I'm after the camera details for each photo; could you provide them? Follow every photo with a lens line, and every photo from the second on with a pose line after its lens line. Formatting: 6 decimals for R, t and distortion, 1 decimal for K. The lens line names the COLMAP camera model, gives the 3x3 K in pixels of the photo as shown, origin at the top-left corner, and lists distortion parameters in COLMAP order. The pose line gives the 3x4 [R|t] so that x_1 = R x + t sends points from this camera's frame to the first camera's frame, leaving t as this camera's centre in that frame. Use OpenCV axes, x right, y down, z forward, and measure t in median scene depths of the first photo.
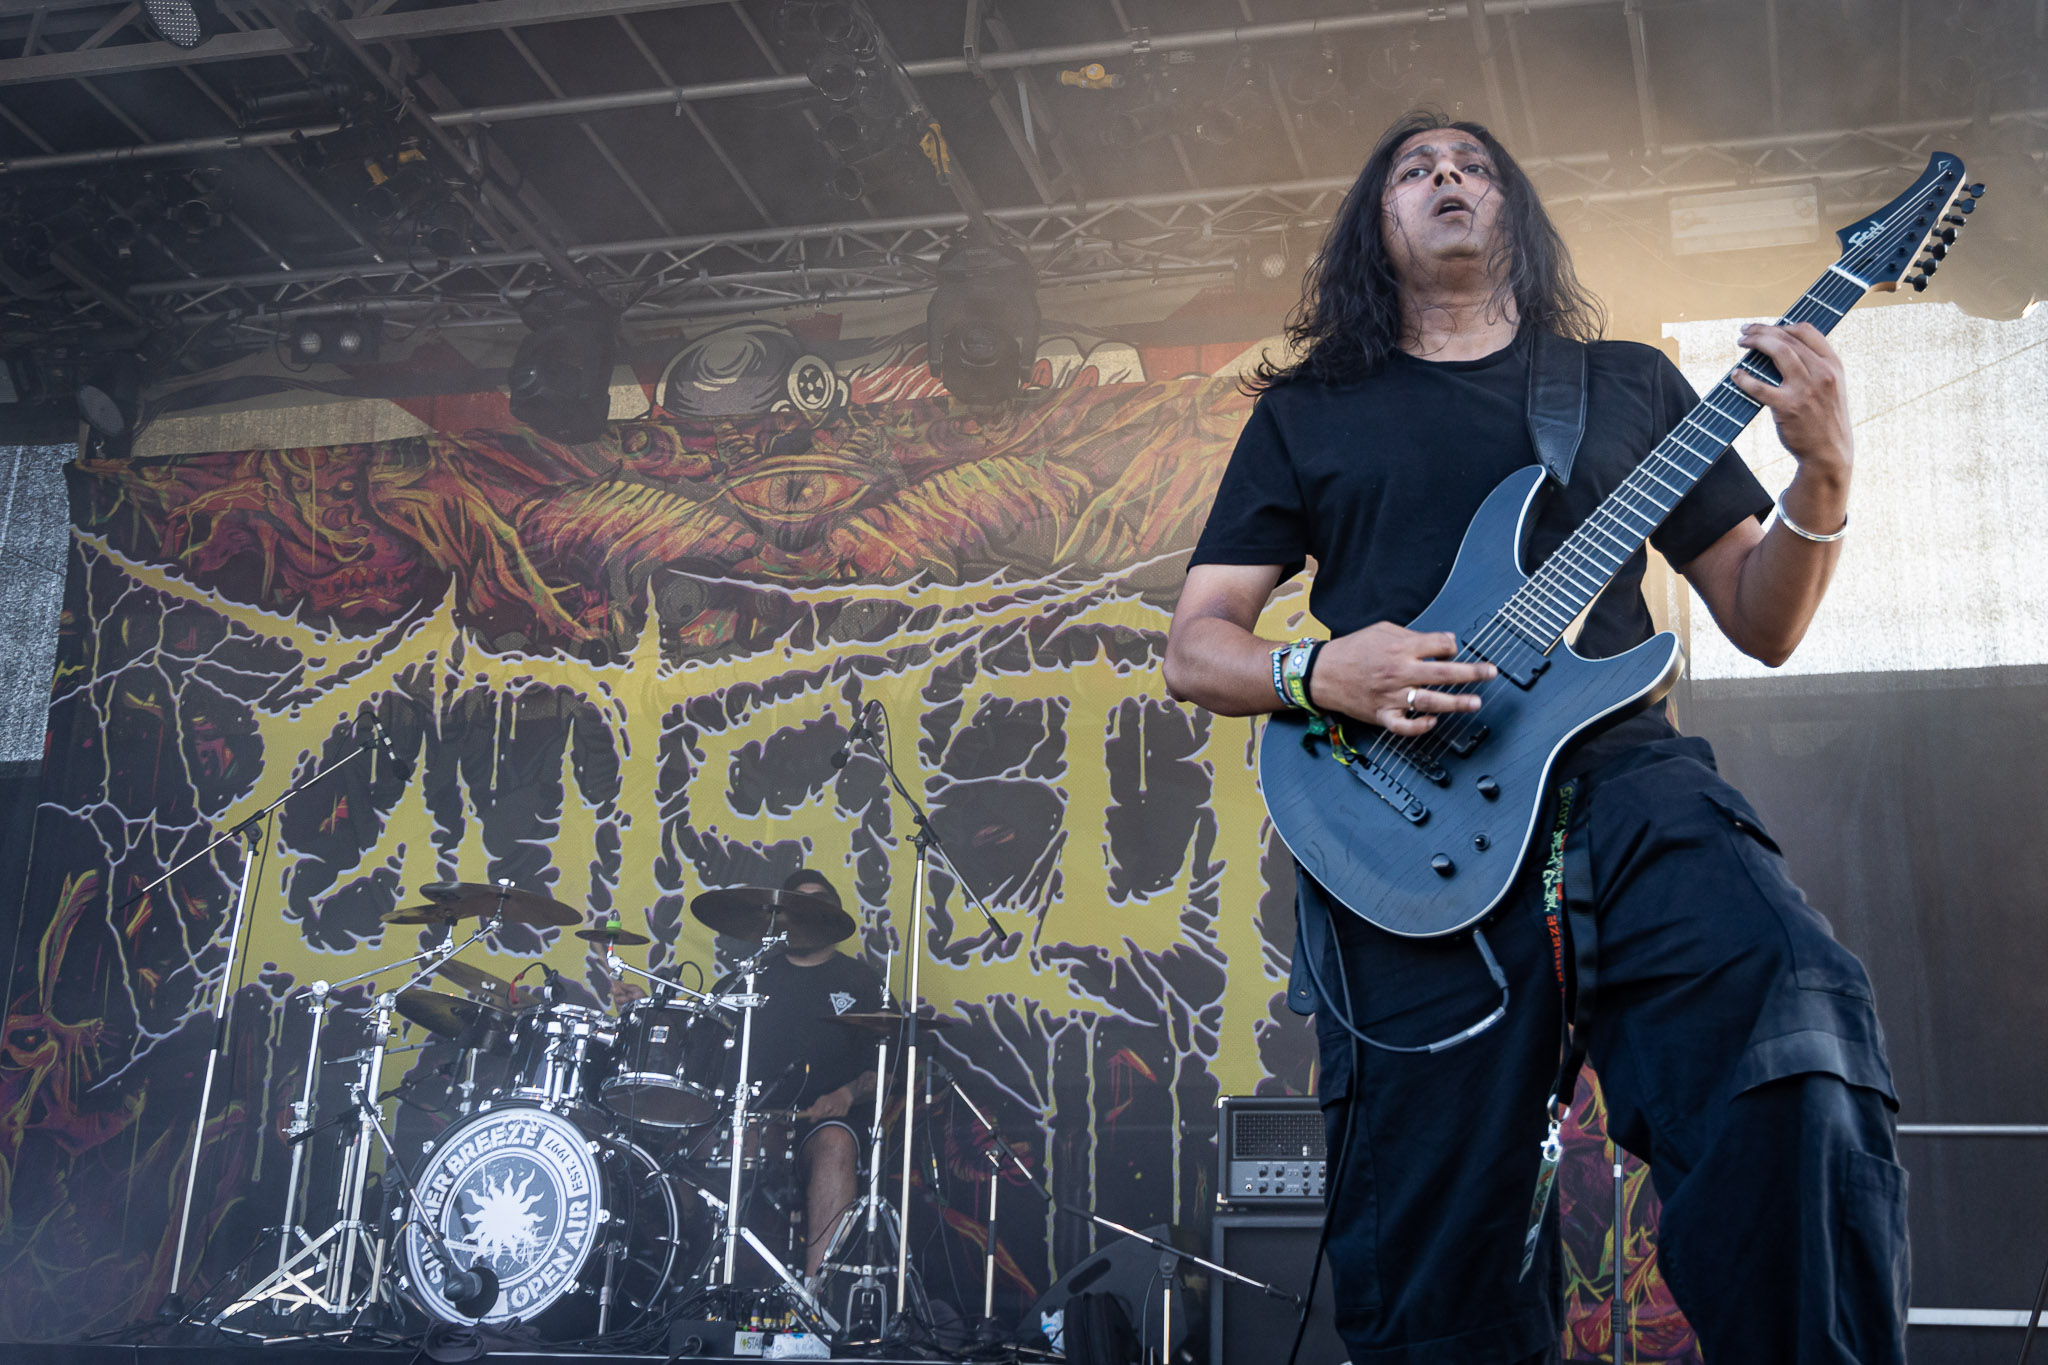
lens RADIAL K [[2880.6, 0, 1024.0], [0, 2880.6, 682.5], [0, 0, 1]] dist [-0.009895, 0.111575]
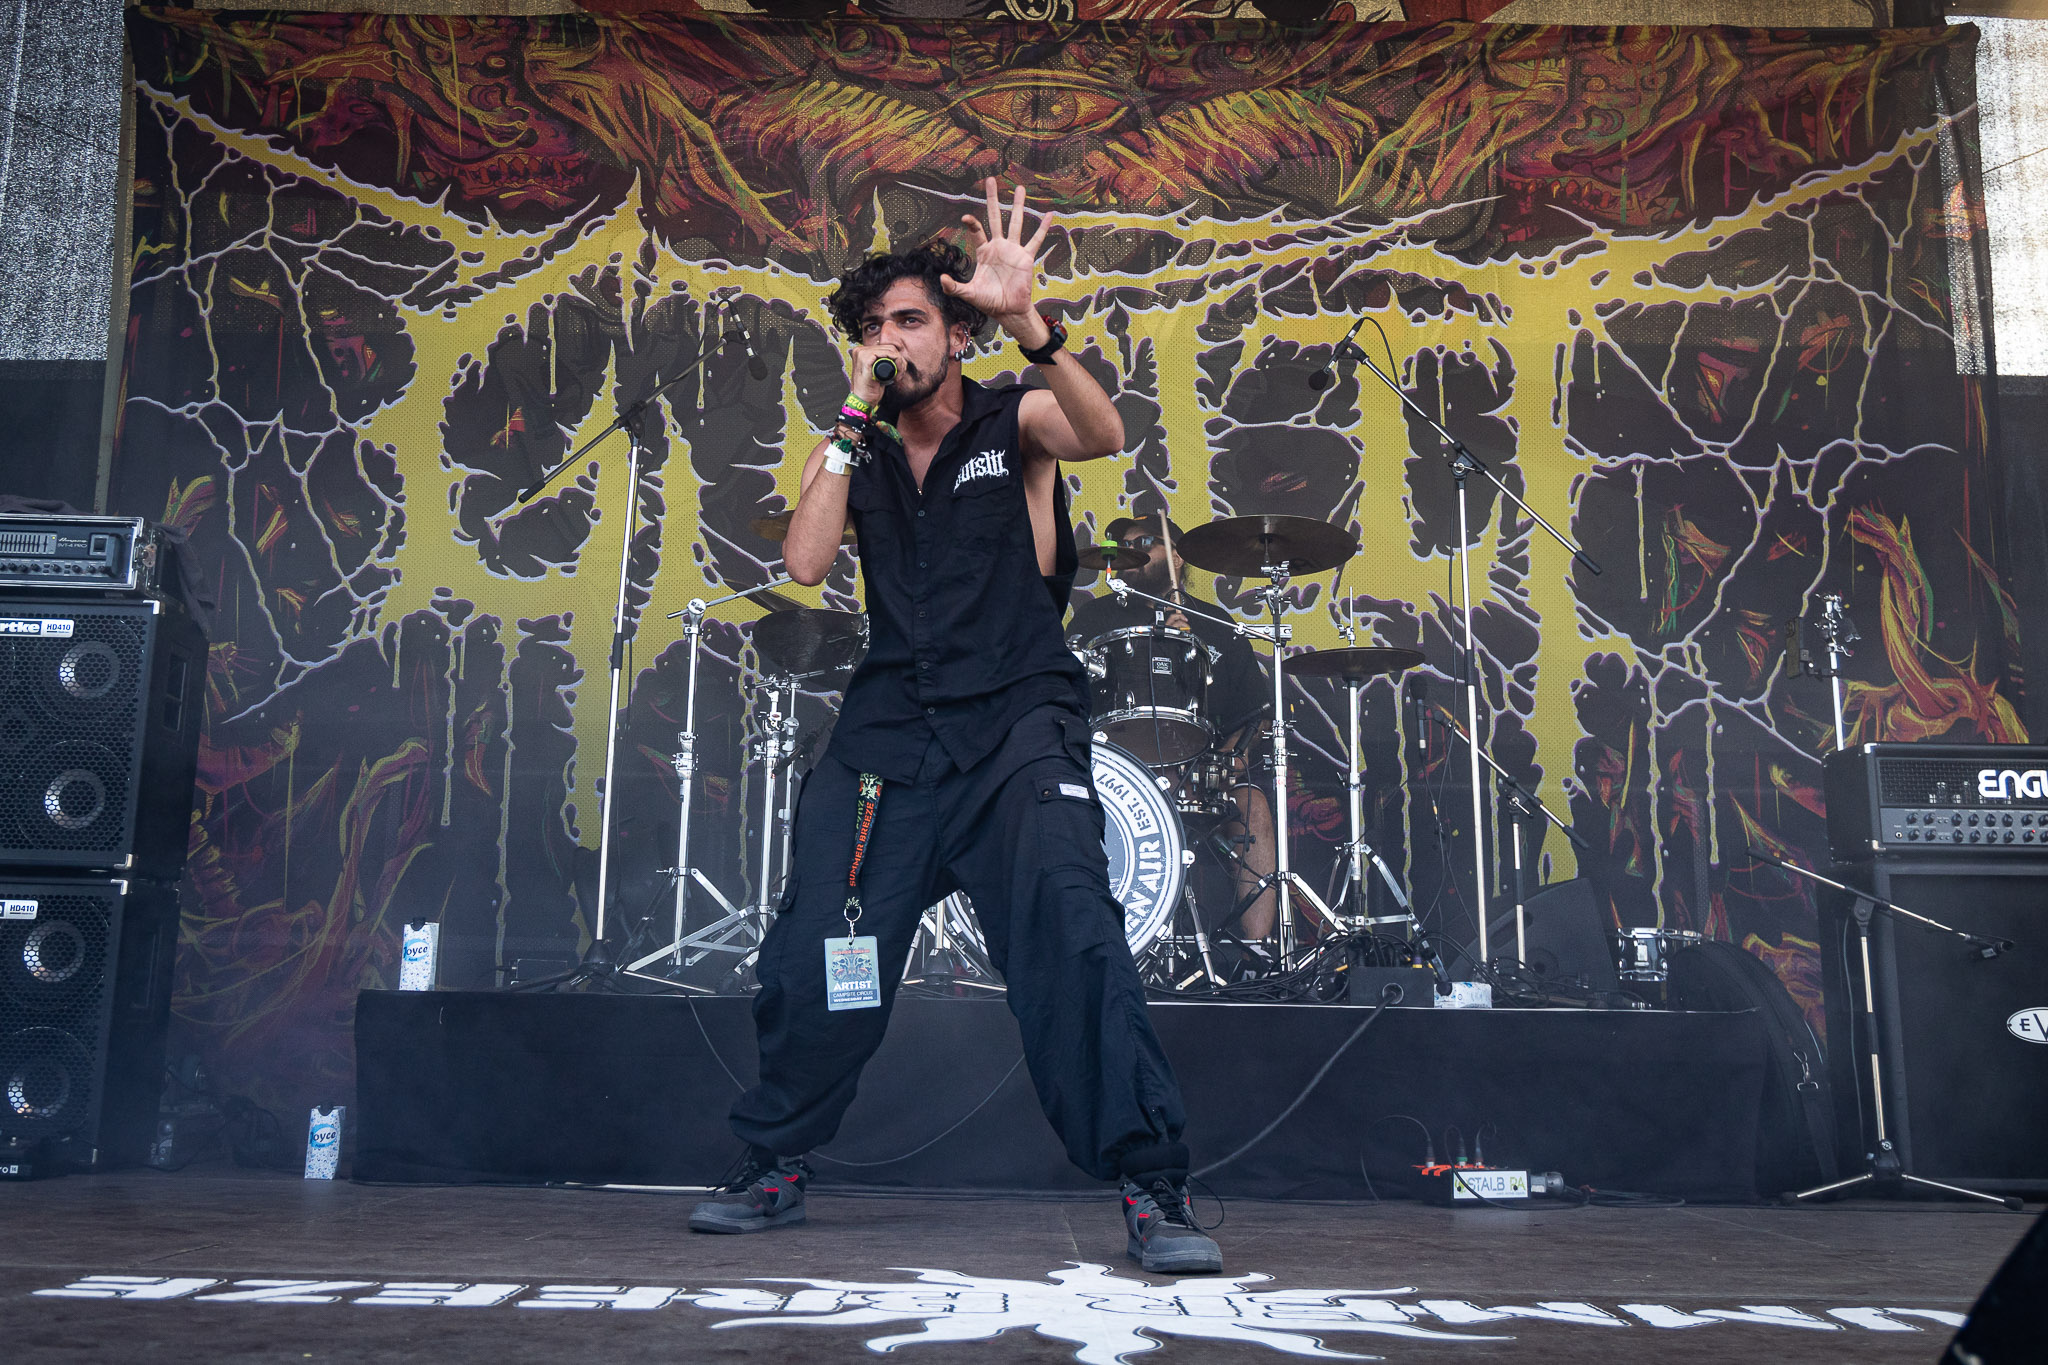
lens RADIAL K [[2696.9, 0, 1024.0], [0, 2696.9, 682.5], [0, 0, 1]] dist [-0.014077, 0.034363]
pose [[0.962722, 0.031590, 0.268643, -0.312489], [-0.057915, 0.994199, 0.090636, 0.040038], [-0.264221, -0.102815, 0.958966, 0.142027]]
